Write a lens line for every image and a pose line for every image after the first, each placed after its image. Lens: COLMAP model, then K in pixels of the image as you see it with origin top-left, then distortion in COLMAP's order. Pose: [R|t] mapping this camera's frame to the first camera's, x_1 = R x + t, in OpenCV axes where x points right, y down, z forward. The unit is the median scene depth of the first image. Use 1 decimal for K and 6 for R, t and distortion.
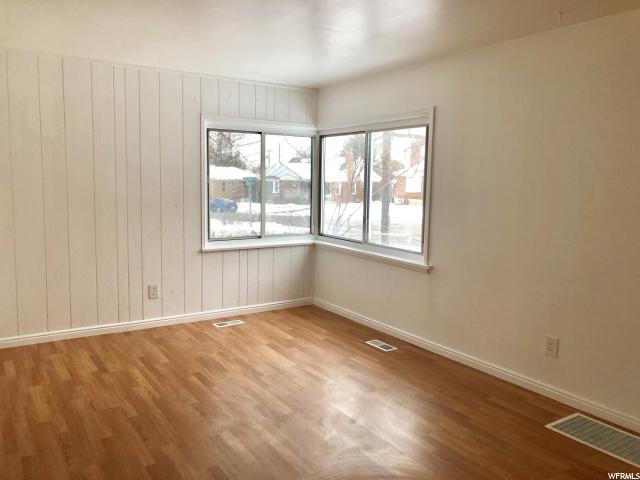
lens RADIAL K [[533.3, 0, 320.0], [0, 533.3, 240.0], [0, 0, 1]] dist [0.105559, -0.006496]
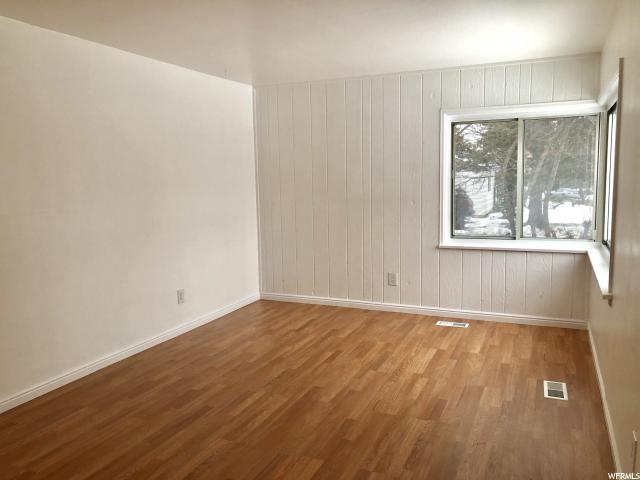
lens RADIAL K [[533.3, 0, 320.0], [0, 533.3, 240.0], [0, 0, 1]] dist [0.105559, -0.006496]
pose [[0.553701, 0.076829, -0.829164, 0.532093], [-0.070247, 0.996495, 0.045425, -0.024438], [0.829747, 0.033094, 0.557157, 0.279683]]
